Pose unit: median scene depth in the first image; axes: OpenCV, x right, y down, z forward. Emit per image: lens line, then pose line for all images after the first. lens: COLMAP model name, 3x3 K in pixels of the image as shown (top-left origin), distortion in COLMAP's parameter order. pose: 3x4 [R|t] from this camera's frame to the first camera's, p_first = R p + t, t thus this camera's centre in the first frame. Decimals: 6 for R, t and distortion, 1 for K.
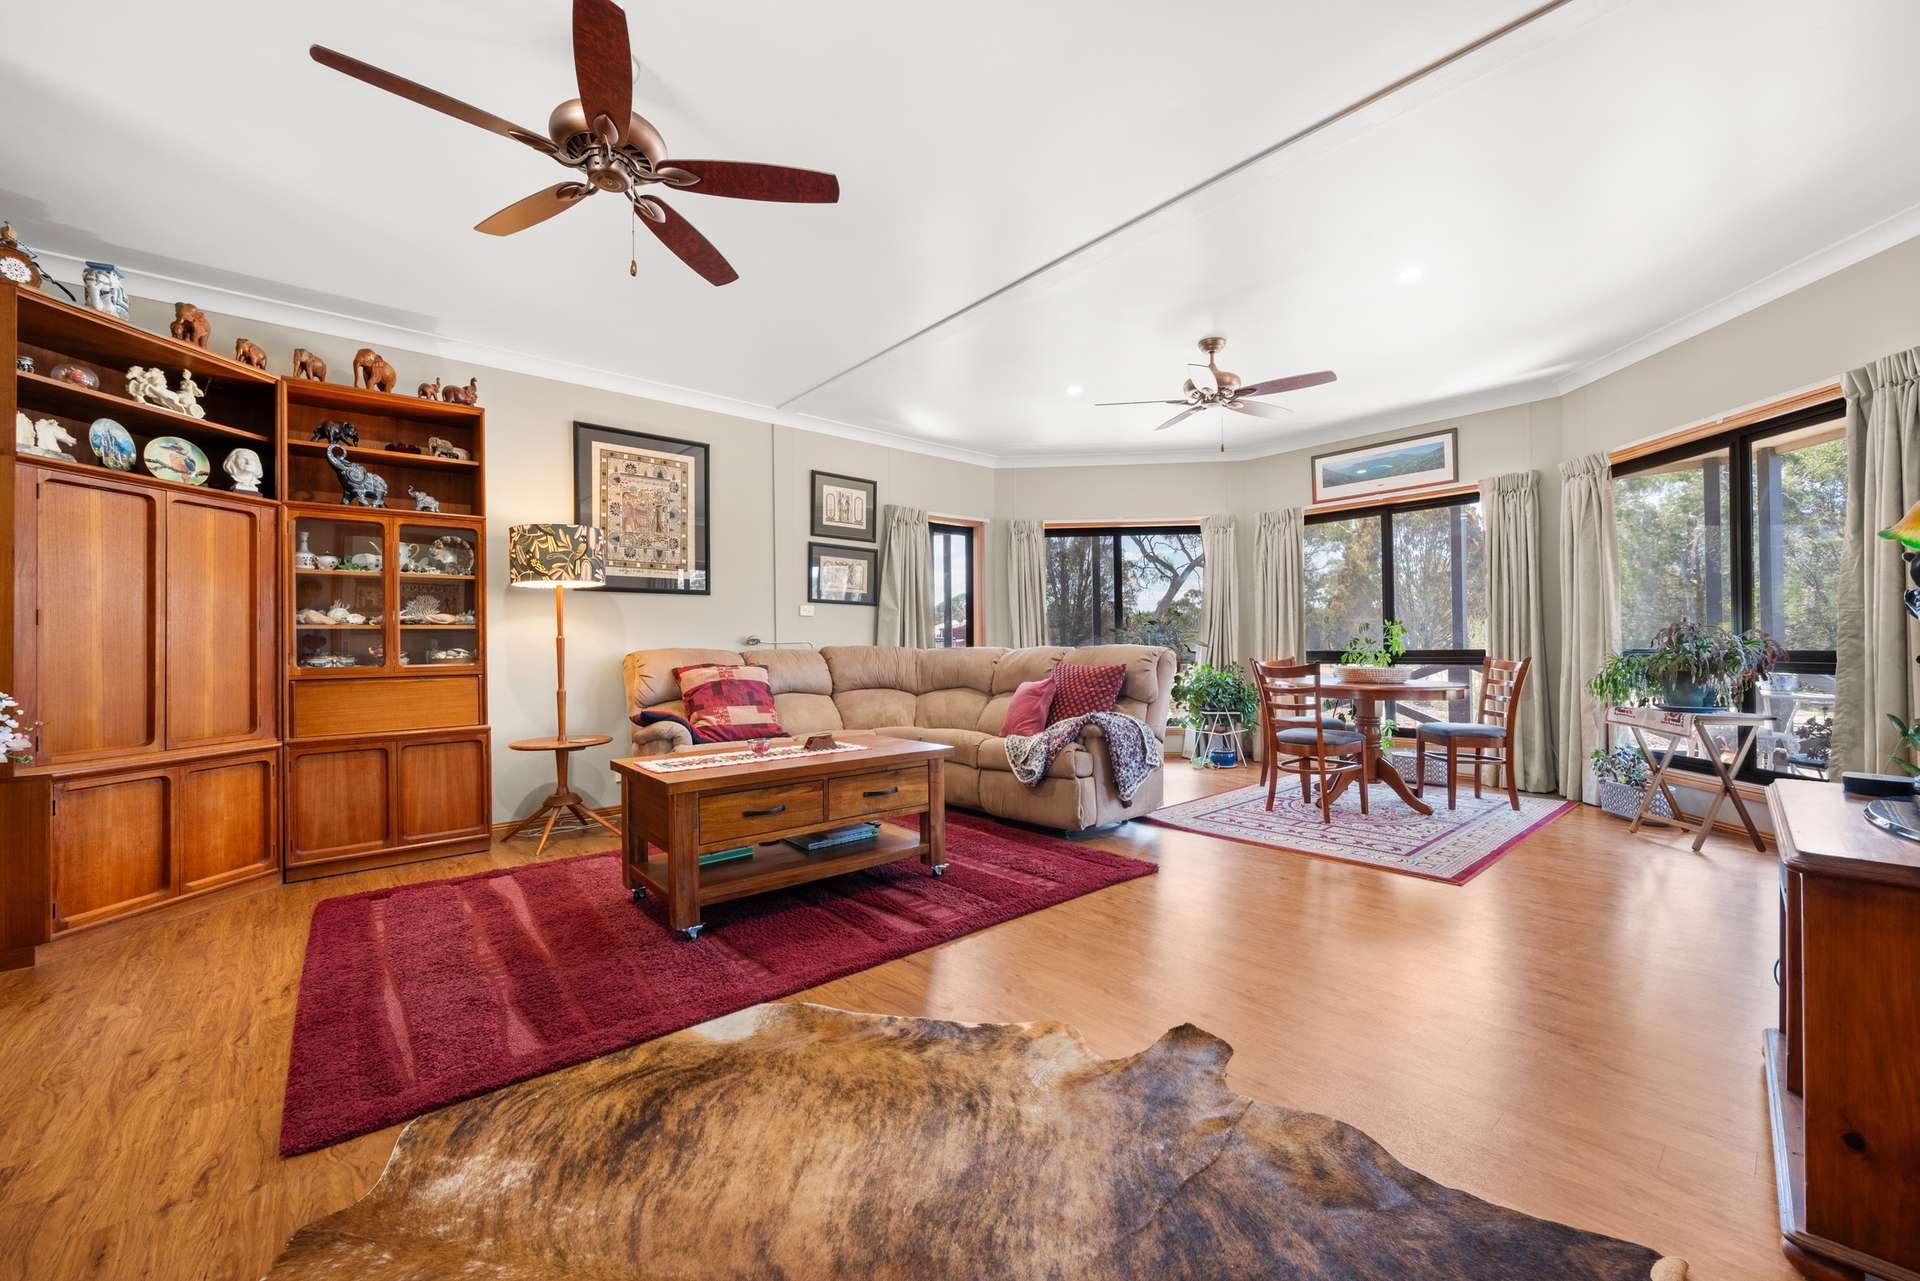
lens RADIAL K [[765.0, 0, 960.6], [0, 765.0, 637.4], [0, 0, 1]] dist [-0.003620, 0.000447]
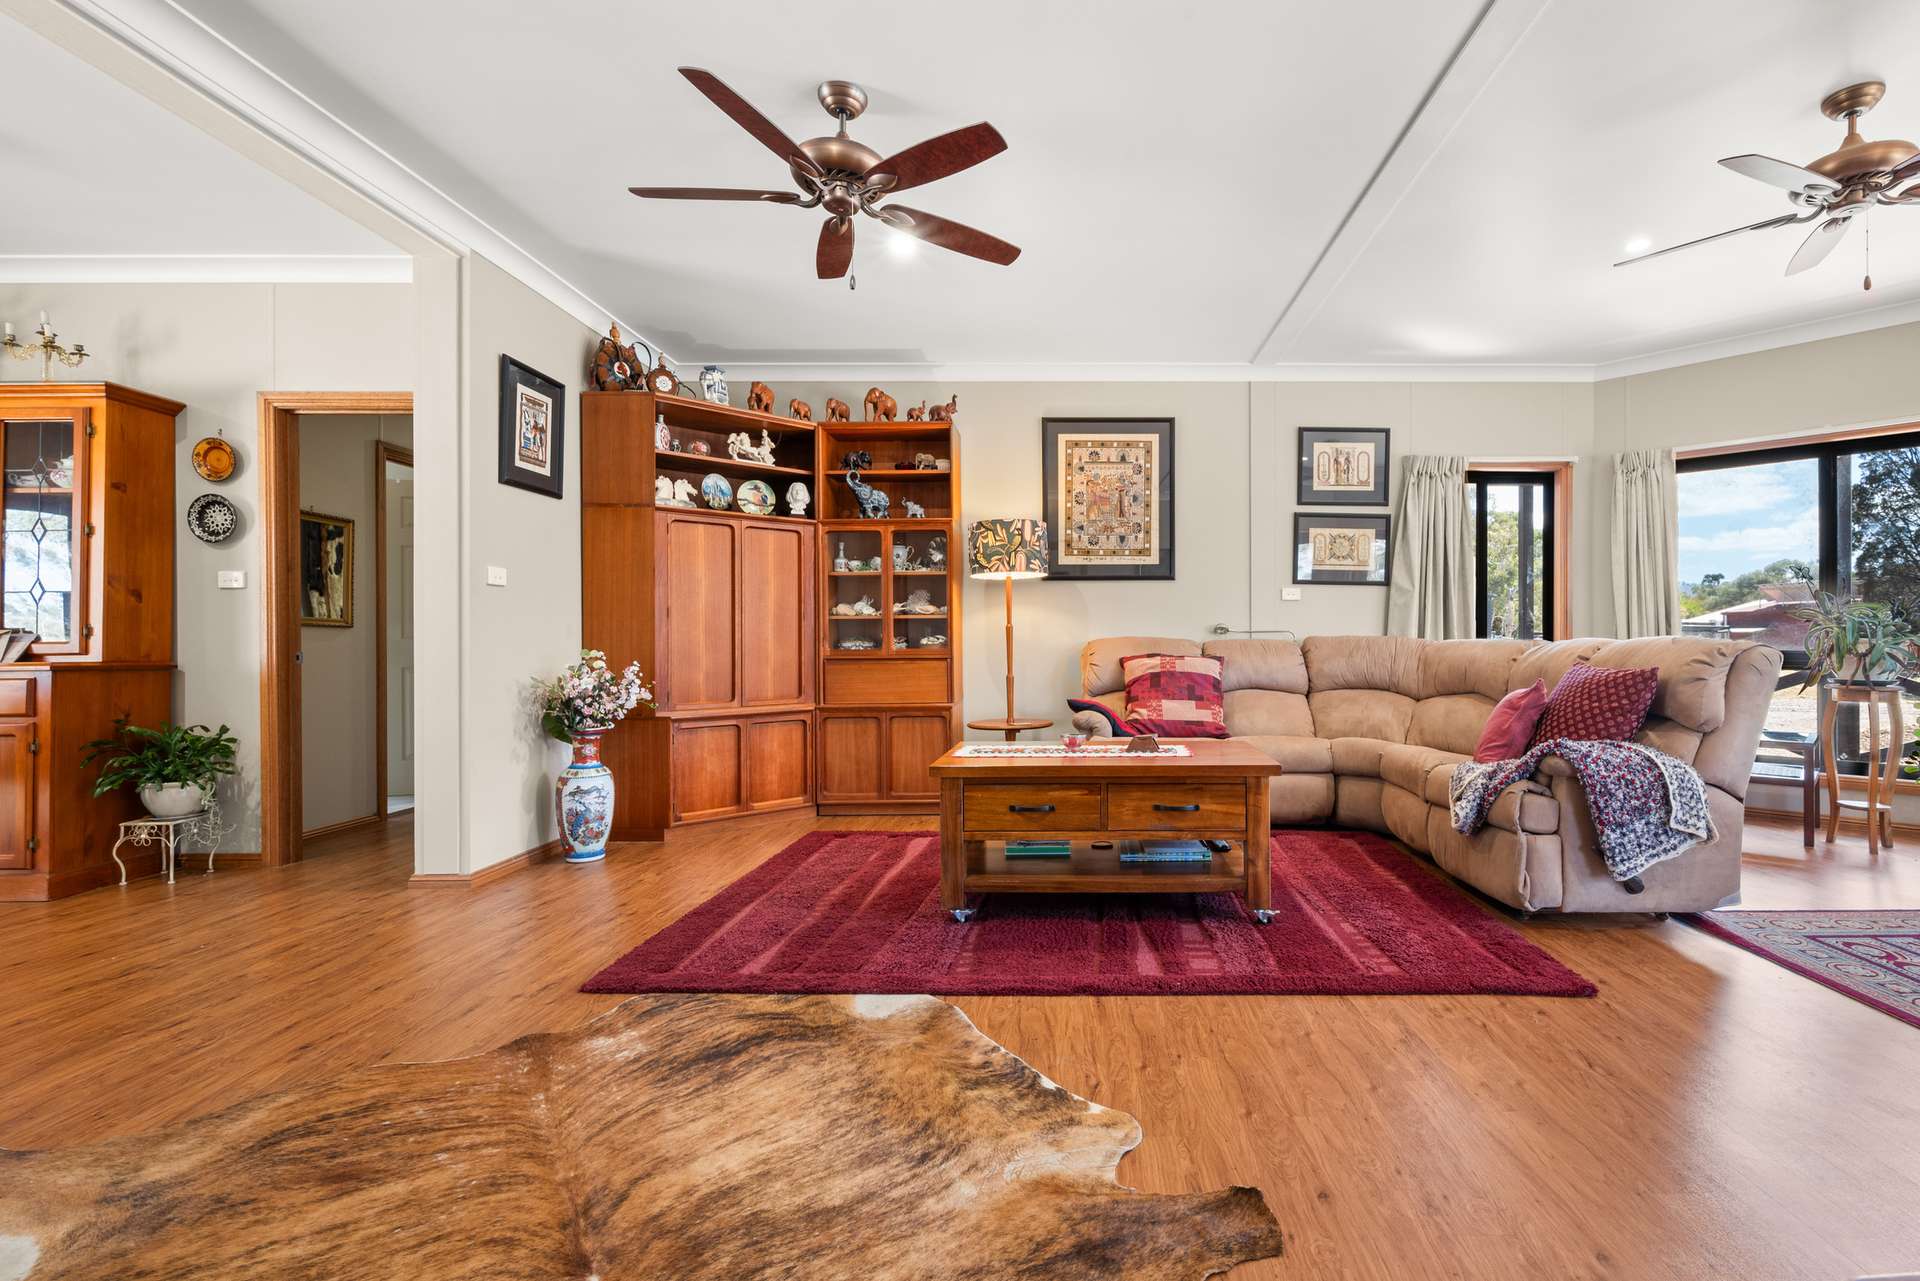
lens RADIAL K [[829.2, 0, 960.6], [0, 829.2, 640.5], [0, 0, 1]] dist [-0.000859, 0.000290]
pose [[0.752853, 0.011628, -0.658087, 0.243837], [0.000930, 0.999824, 0.018730, -0.001286], [0.658189, -0.014713, 0.752709, 0.113214]]
